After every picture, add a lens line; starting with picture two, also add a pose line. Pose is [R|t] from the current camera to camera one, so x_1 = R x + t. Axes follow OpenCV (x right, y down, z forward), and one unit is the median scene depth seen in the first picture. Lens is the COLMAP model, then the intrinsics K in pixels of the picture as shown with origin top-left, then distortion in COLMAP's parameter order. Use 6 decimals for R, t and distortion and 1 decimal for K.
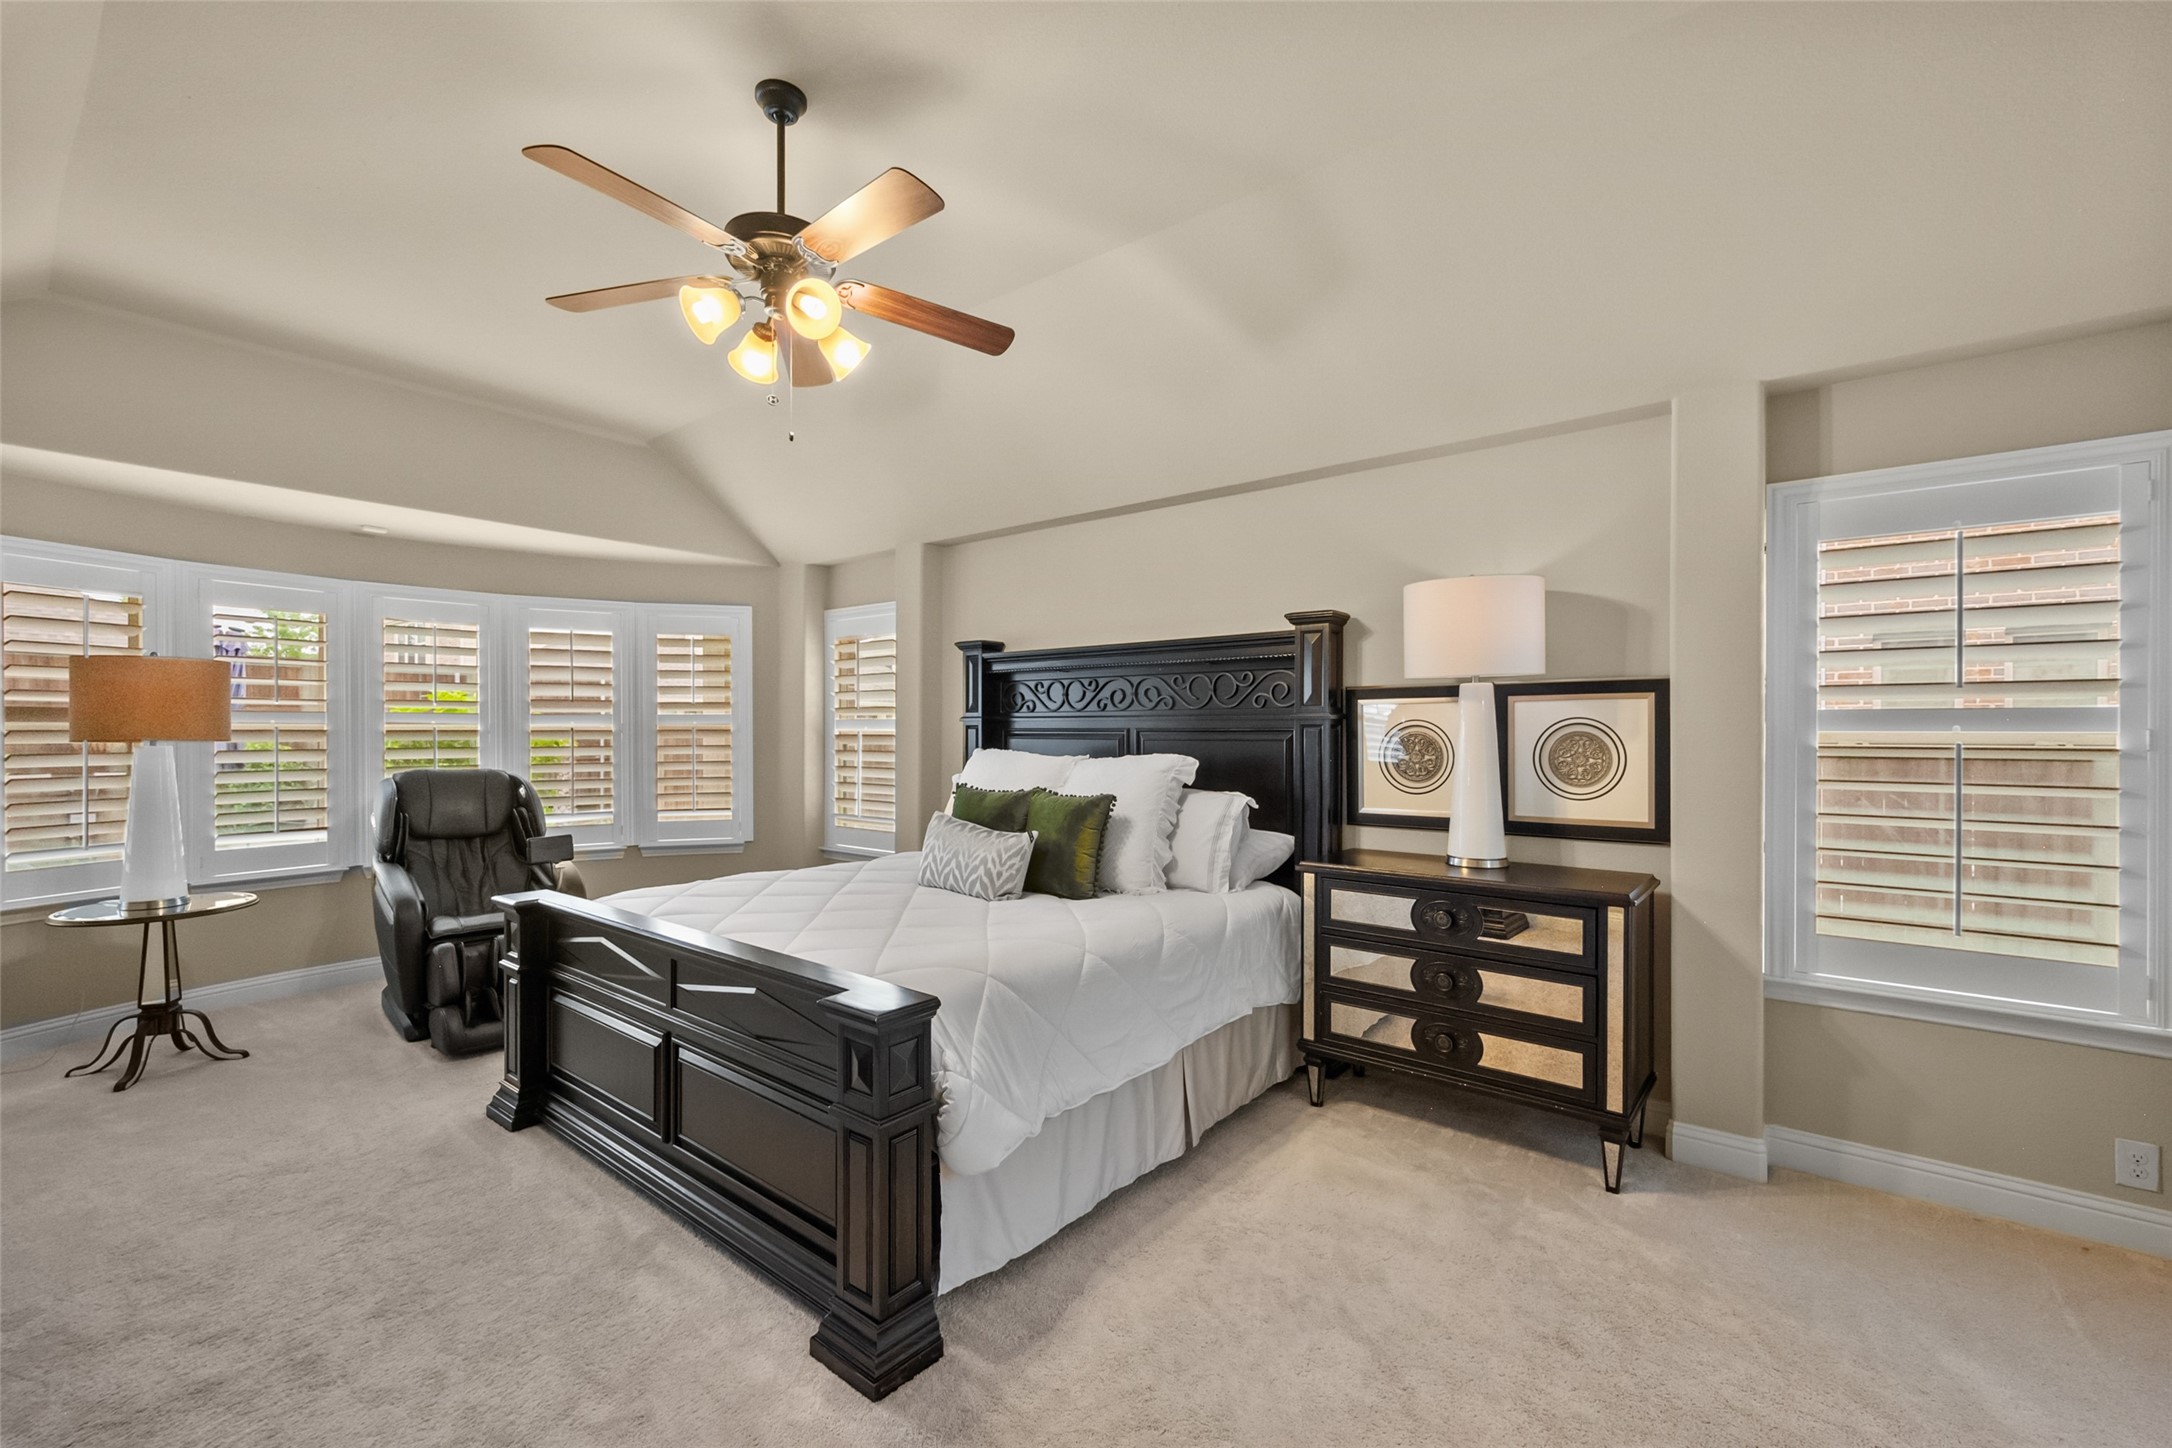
lens RADIAL K [[910.8, 0, 1058.5], [0, 910.8, 722.8], [0, 0, 1]] dist [0.004250, -0.001590]
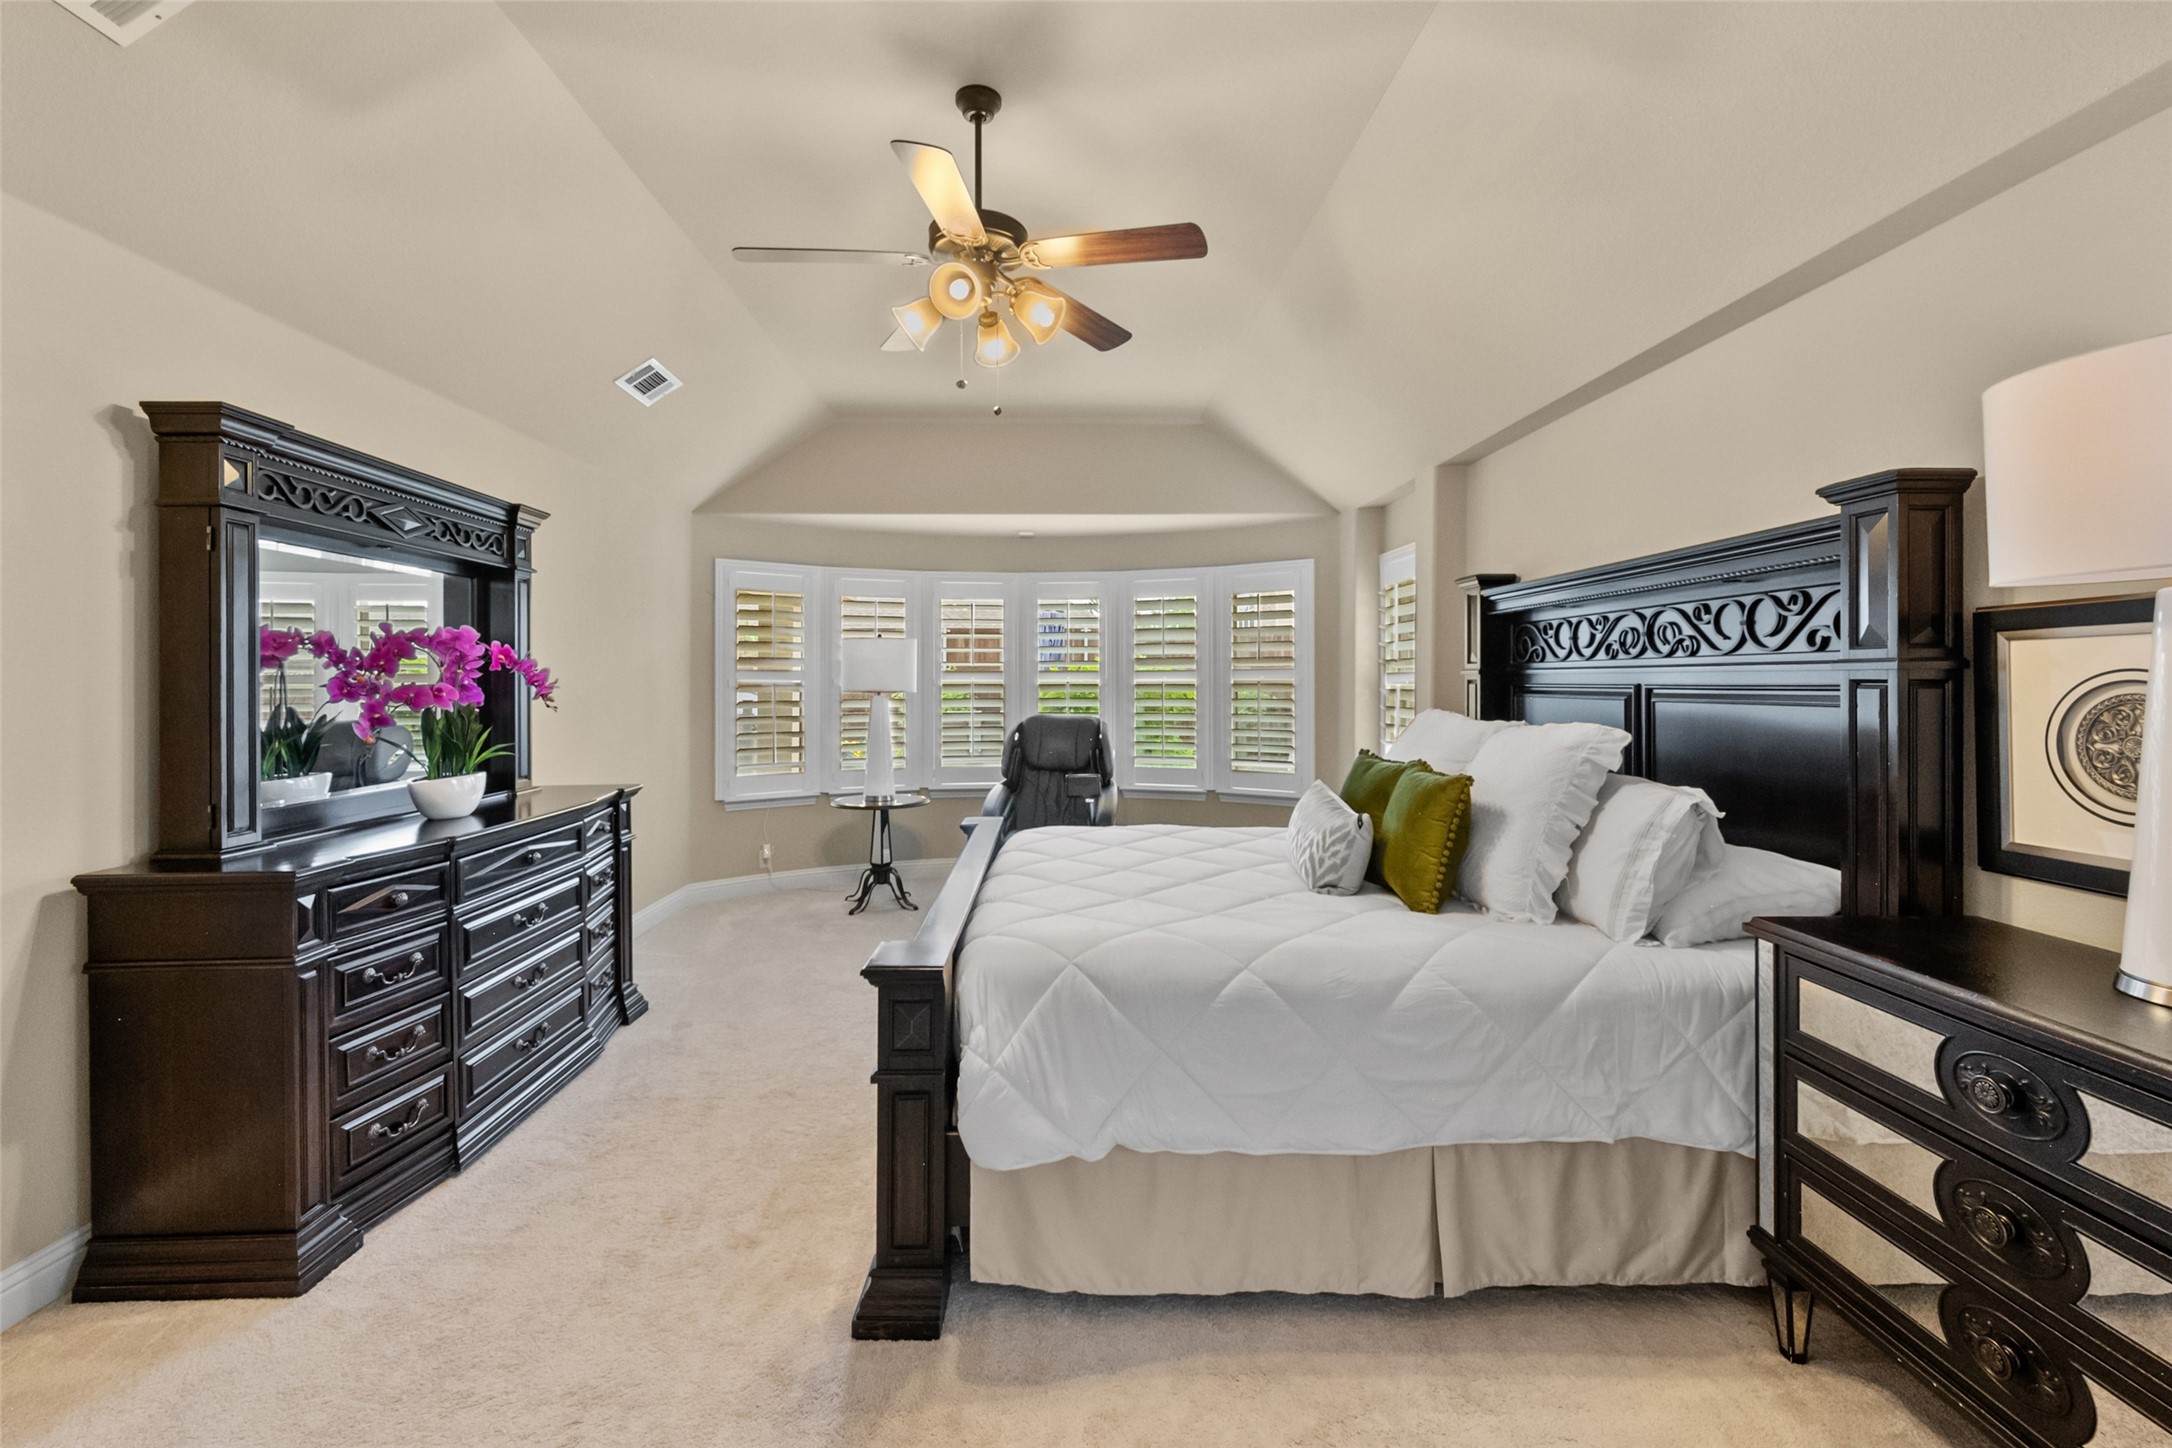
lens RADIAL K [[910.8, 0, 1092.2], [0, 910.8, 665.3], [0, 0, 1]] dist [0.004250, -0.001590]
pose [[0.640972, -0.014523, -0.767427, 0.428637], [0.008937, 0.999894, -0.011458, -0.005038], [0.767513, 0.000486, 0.641034, 0.295082]]
